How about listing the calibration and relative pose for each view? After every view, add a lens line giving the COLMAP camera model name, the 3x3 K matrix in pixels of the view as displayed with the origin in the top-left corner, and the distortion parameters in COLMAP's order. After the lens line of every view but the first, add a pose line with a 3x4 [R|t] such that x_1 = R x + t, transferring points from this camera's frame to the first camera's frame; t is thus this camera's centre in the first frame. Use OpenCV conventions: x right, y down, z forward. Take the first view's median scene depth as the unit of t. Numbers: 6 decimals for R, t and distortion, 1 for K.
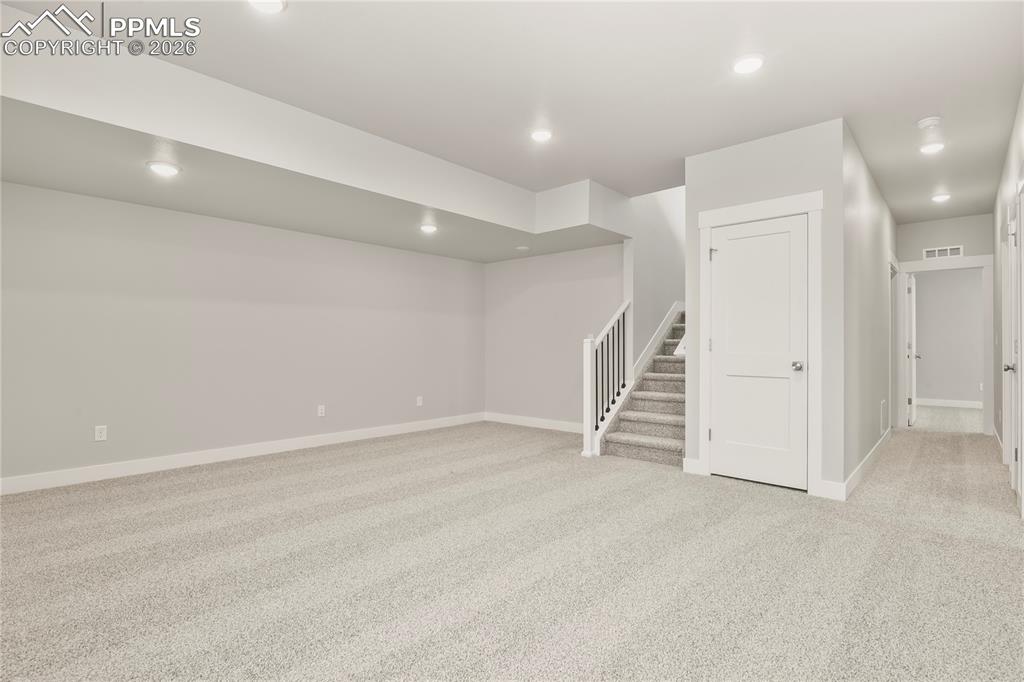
lens RADIAL K [[495.3, 0, 518.9], [0, 495.3, 341.2], [0, 0, 1]] dist [-0.005624, -0.000521]
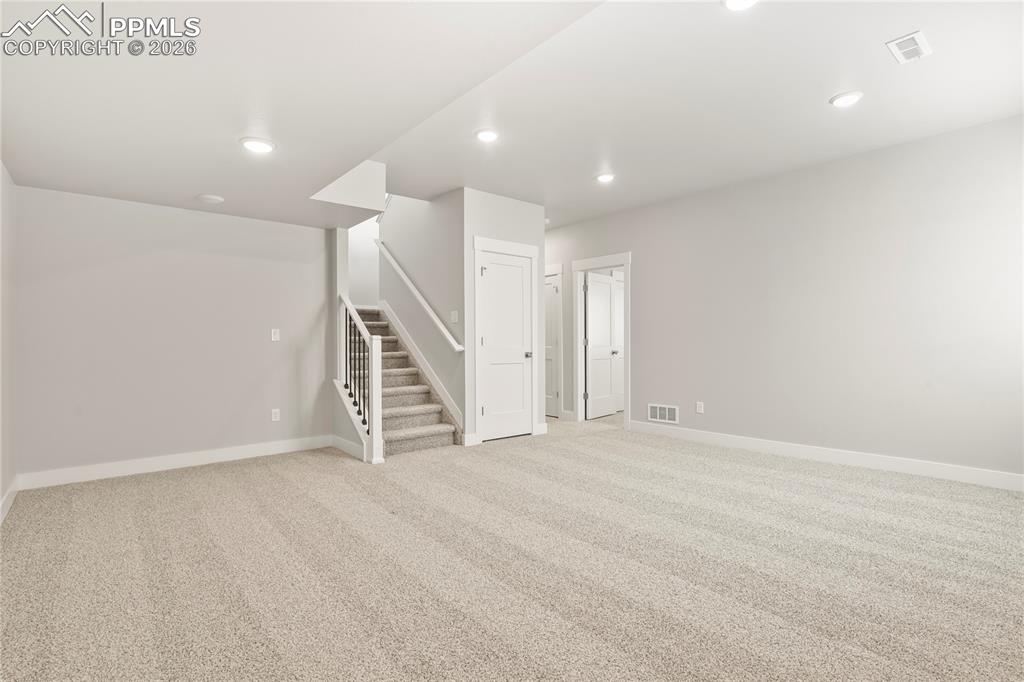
lens RADIAL K [[495.3, 0, 518.9], [0, 495.3, 341.2], [0, 0, 1]] dist [-0.005624, -0.000521]
pose [[0.138165, 0.001662, 0.990408, -0.961717], [0.000509, 0.999998, -0.001750, 0.010081], [-0.990409, 0.000746, 0.138164, 0.792207]]
